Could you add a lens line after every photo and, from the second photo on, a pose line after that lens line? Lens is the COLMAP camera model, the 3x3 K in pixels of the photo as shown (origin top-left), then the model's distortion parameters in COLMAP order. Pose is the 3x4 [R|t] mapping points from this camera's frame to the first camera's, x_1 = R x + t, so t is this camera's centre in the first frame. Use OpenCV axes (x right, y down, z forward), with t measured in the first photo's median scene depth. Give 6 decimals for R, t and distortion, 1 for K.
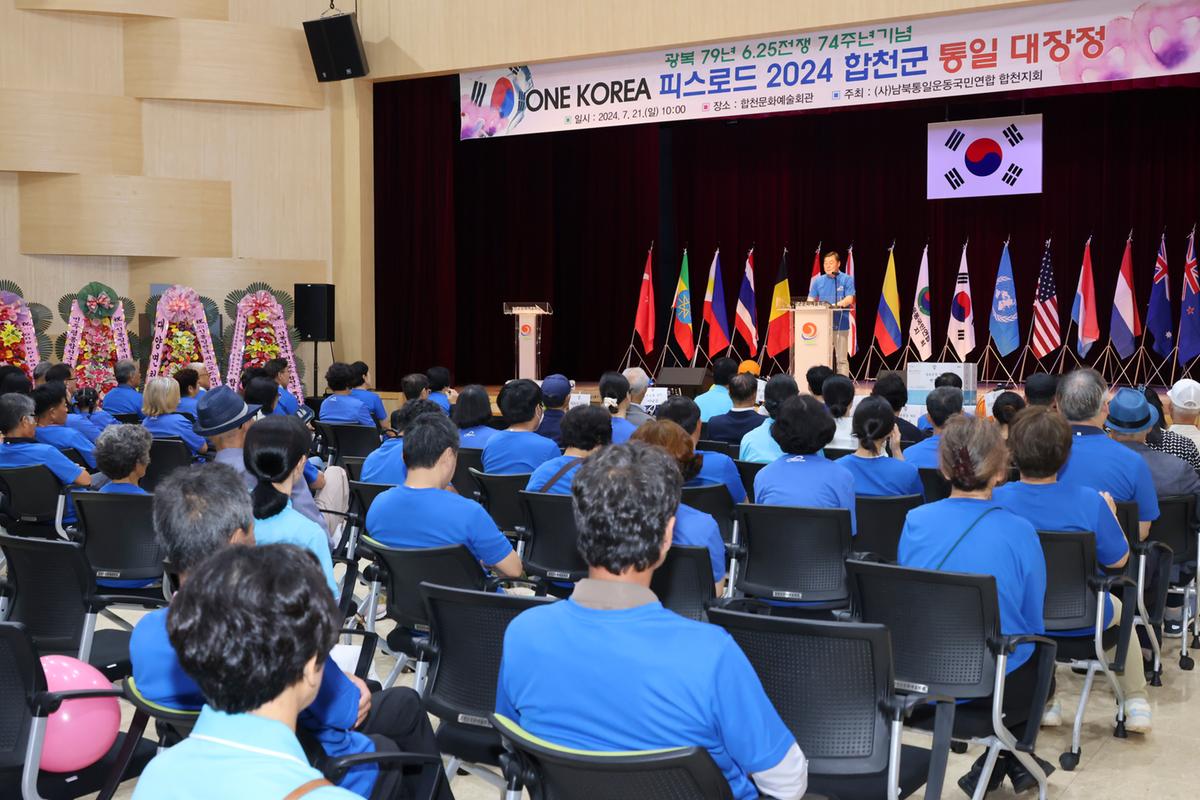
lens RADIAL K [[1432.0, 0, 600.0], [0, 1432.0, 400.0], [0, 0, 1]] dist [0.027447, 0.023847]
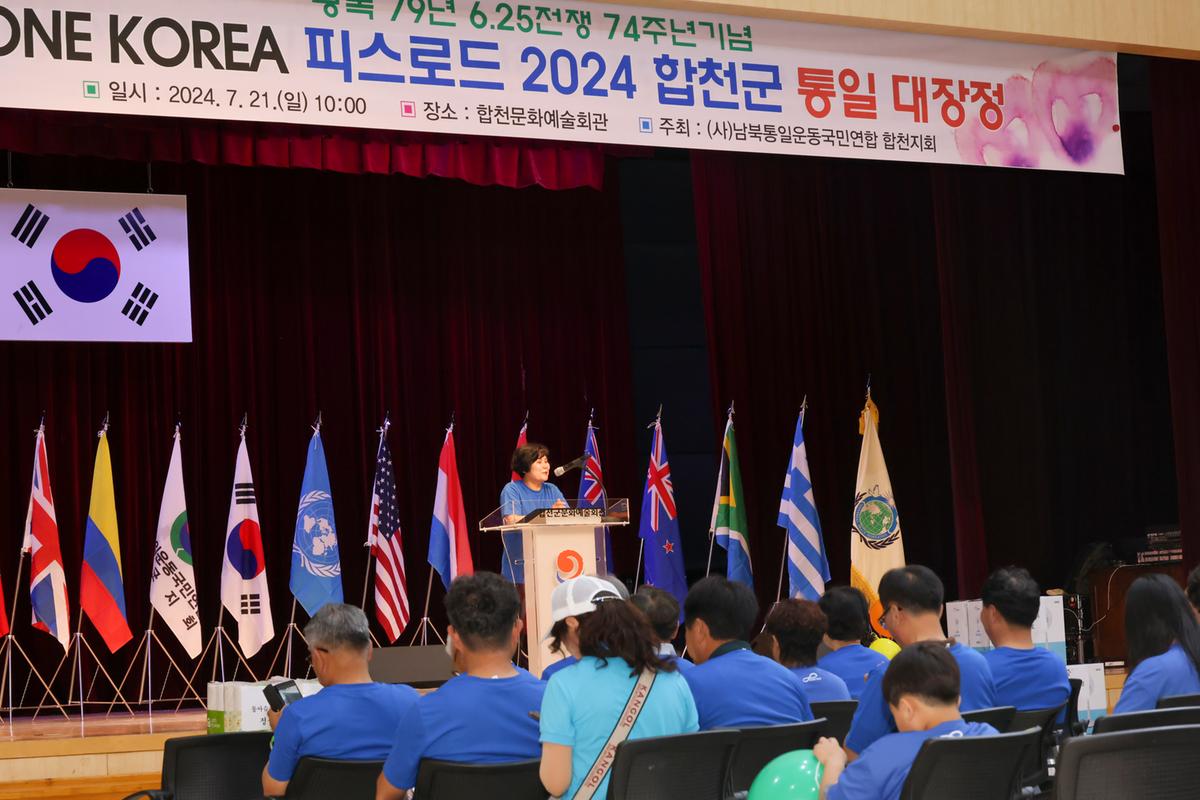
lens RADIAL K [[3021.1, 0, 600.0], [0, 3021.1, 400.0], [0, 0, 1]] dist [-0.069483, -0.620038]
pose [[0.428417, 0.053350, 0.902005, -0.819983], [0.089165, 0.990887, -0.100957, 0.002608], [-0.899171, 0.123679, 0.419756, 0.527196]]
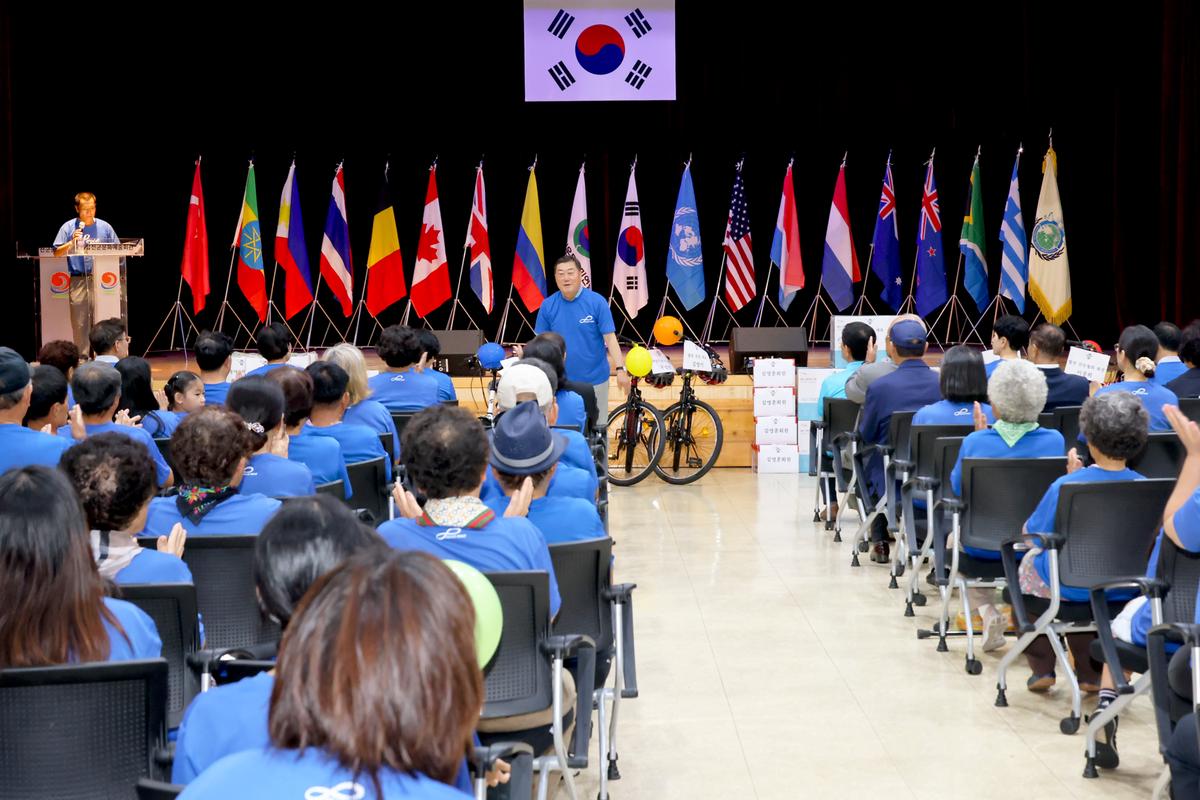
lens RADIAL K [[2125.4, 0, 634.3], [0, 2125.4, 426.6], [0, 0, 1]] dist [0.014845, 0.038331]
pose [[0.842222, -0.043094, 0.537405, -0.444212], [0.031934, 0.999038, 0.030065, -0.003392], [-0.538184, -0.008160, 0.842788, 0.050432]]
